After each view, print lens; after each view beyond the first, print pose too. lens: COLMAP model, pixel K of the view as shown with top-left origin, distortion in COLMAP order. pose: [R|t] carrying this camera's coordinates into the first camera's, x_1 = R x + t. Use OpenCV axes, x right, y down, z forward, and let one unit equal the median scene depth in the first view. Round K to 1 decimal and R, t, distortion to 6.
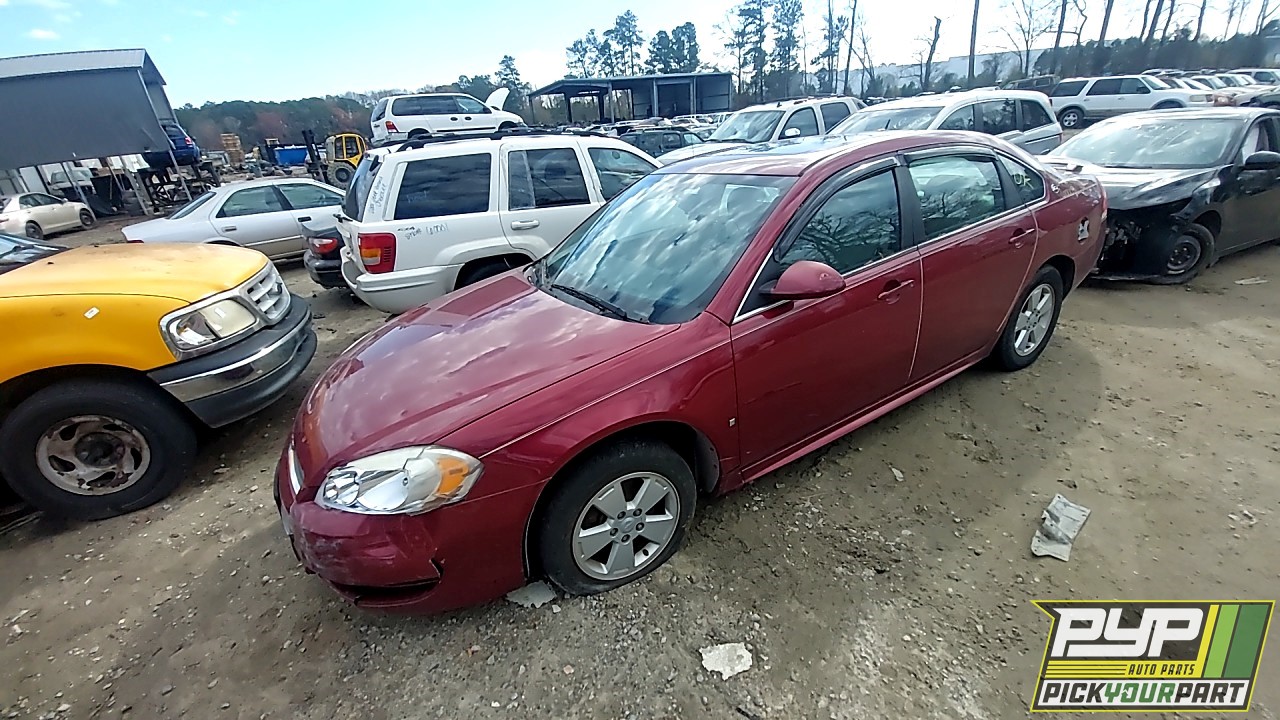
lens RADIAL K [[492.3, 0, 640.0], [0, 492.3, 360.0], [0, 0, 1]] dist [0.000104, -0.008551]
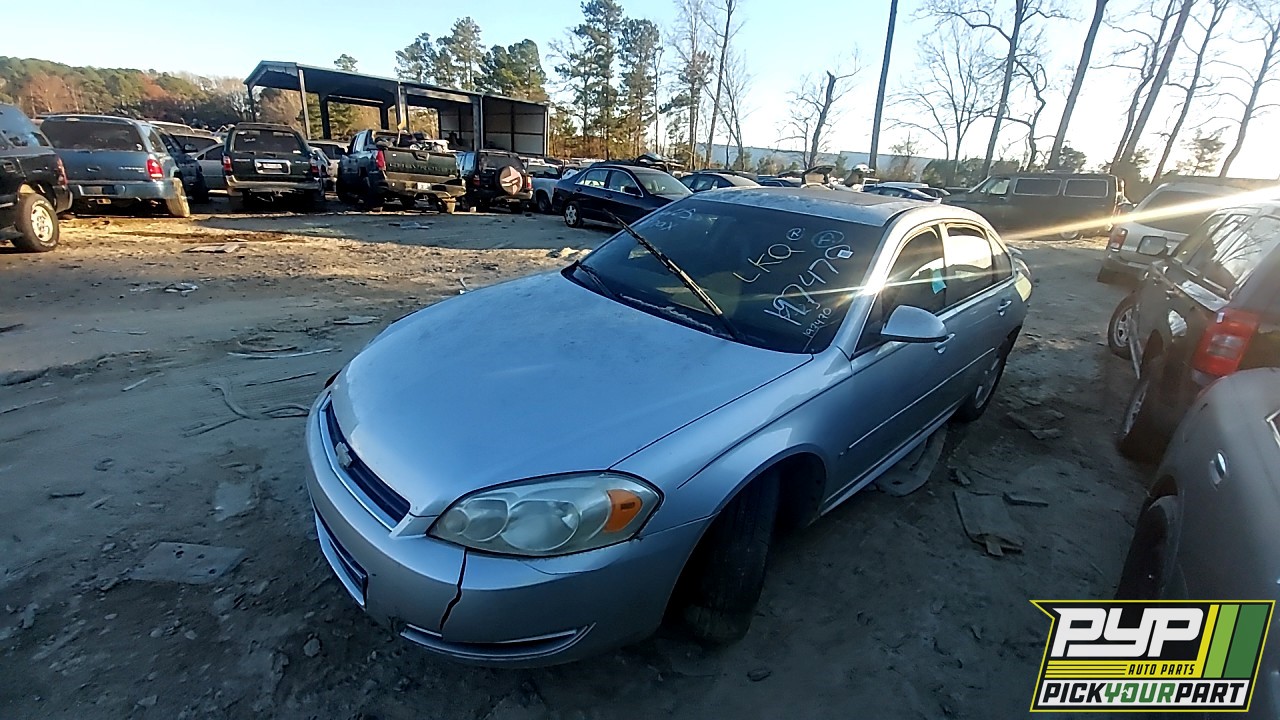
lens RADIAL K [[496.8, 0, 635.4], [0, 496.8, 356.2], [0, 0, 1]] dist [0.008686, -0.014597]
pose [[0.977496, 0.100588, 0.185426, 0.178511], [-0.082109, 0.991099, -0.104791, -0.152805], [-0.194316, 0.087208, 0.977055, 0.289115]]
